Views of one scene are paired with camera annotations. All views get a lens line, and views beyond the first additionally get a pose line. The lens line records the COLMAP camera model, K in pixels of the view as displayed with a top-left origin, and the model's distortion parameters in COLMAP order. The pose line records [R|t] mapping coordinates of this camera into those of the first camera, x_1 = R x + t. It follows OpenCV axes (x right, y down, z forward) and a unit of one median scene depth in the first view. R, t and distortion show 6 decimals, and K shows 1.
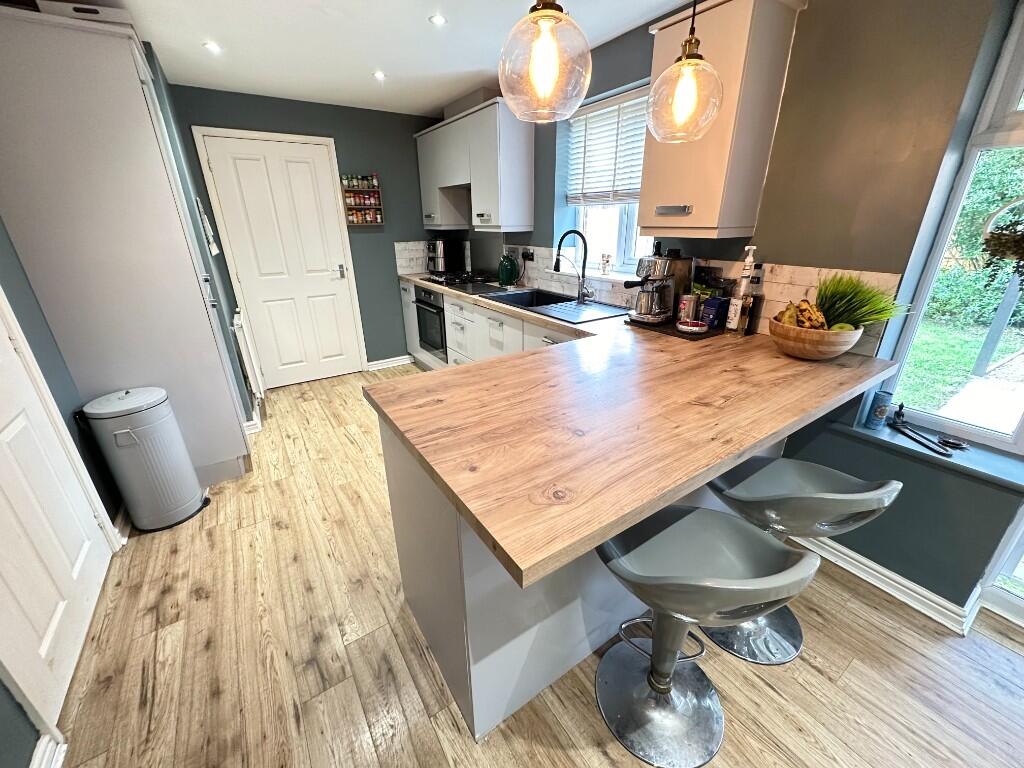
lens RADIAL K [[408.6, 0, 514.9], [0, 408.6, 382.7], [0, 0, 1]] dist [-0.003778, 0.000306]
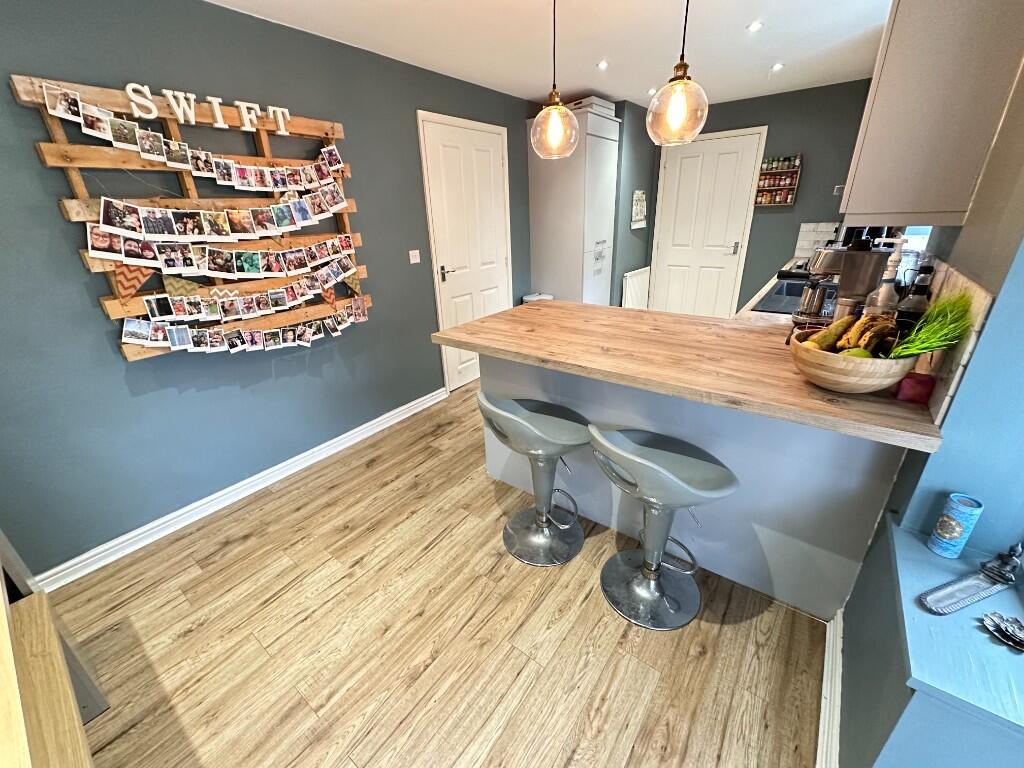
lens RADIAL K [[408.6, 0, 509.7], [0, 408.6, 383.2], [0, 0, 1]] dist [-0.003778, 0.000306]
pose [[0.321819, 0.365252, -0.873512, 0.997158], [-0.319155, 0.910446, 0.263113, -0.063454], [0.891388, 0.194111, 0.409571, 0.118973]]
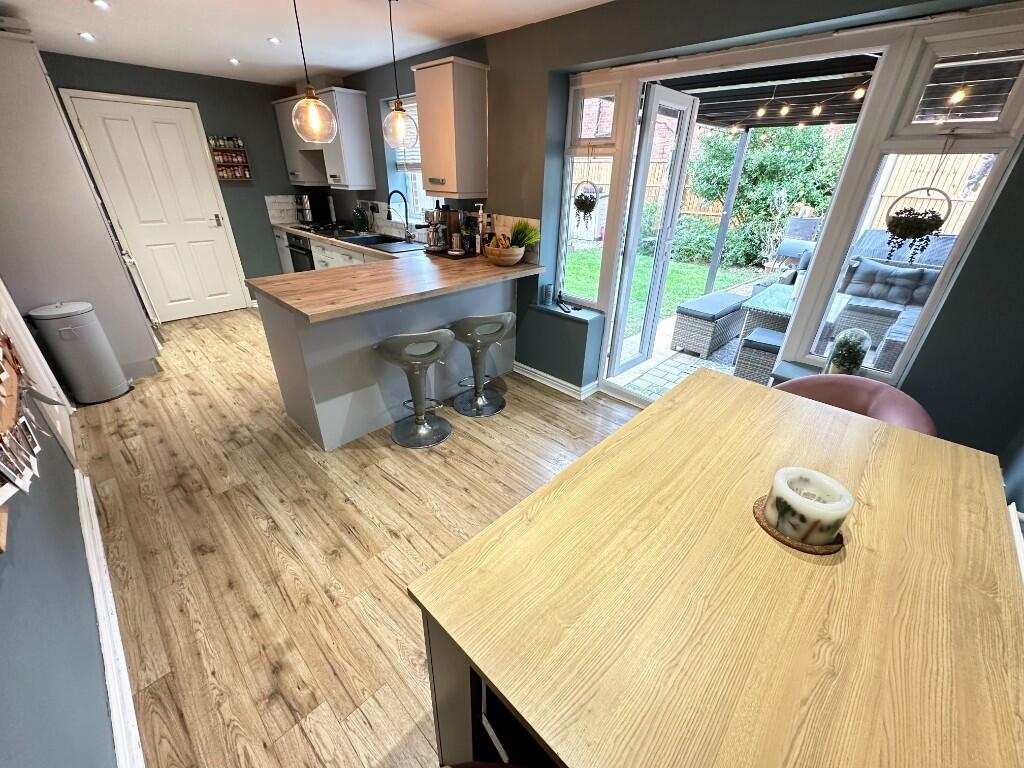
lens RADIAL K [[408.6, 0, 515.3], [0, 408.6, 382.4], [0, 0, 1]] dist [-0.003778, 0.000306]
pose [[0.975832, -0.071489, 0.206496, 0.282147], [0.051639, 0.993649, 0.099970, 0.244763], [-0.212331, -0.086891, 0.973327, -0.756477]]
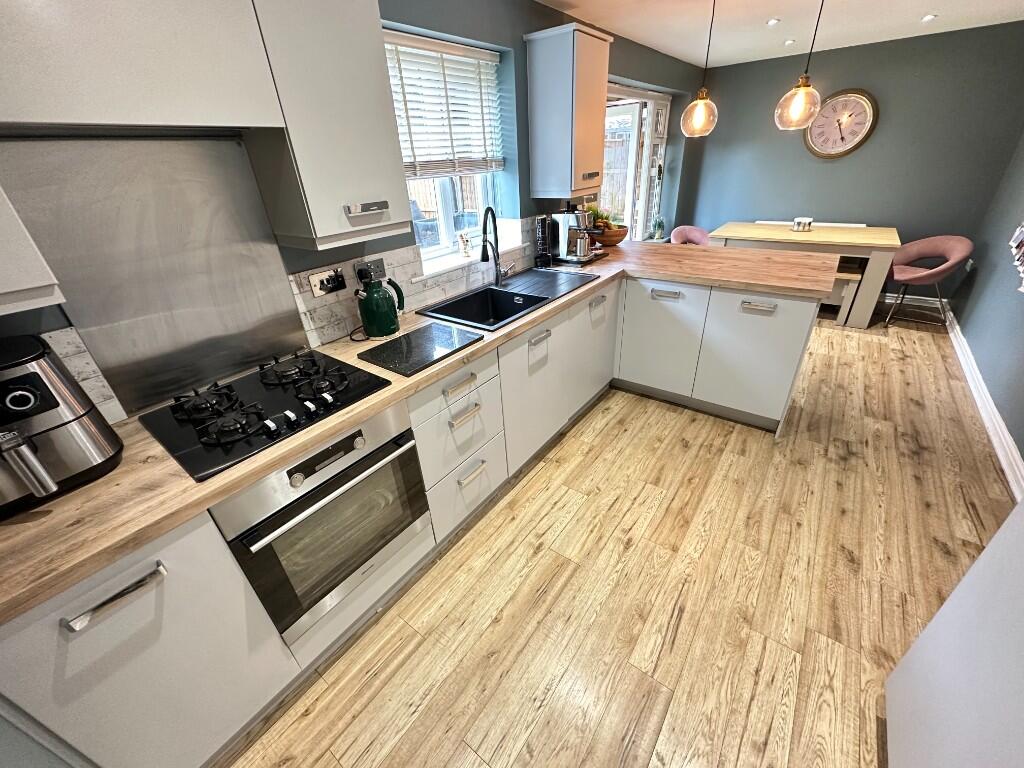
lens RADIAL K [[408.6, 0, 513.9], [0, 408.6, 386.8], [0, 0, 1]] dist [-0.003778, 0.000306]
pose [[-0.331303, -0.434947, 0.837293, -0.998929], [0.402346, 0.737555, 0.542338, -0.723831], [-0.853438, 0.516560, -0.069356, 1.635546]]
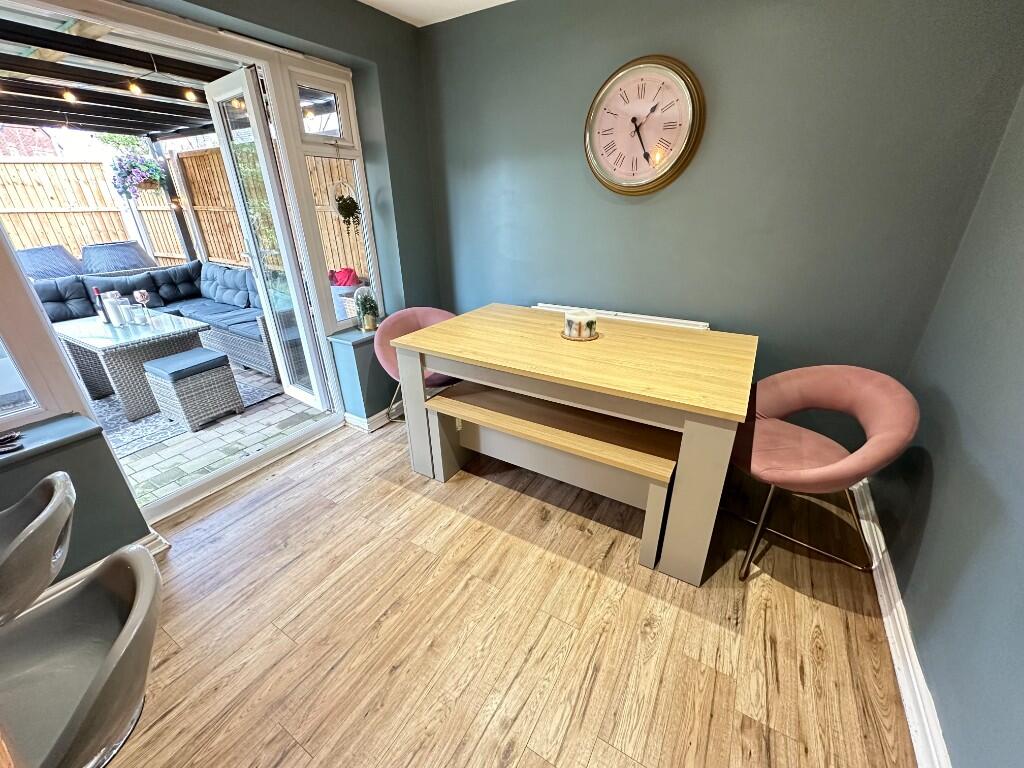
lens RADIAL K [[408.6, 0, 510.3], [0, 408.6, 384.9], [0, 0, 1]] dist [-0.003778, 0.000306]
pose [[-0.421666, -0.357100, 0.833473, -0.136915], [0.350848, 0.783336, 0.513118, -0.019484], [-0.836124, 0.508787, -0.205019, 0.120507]]
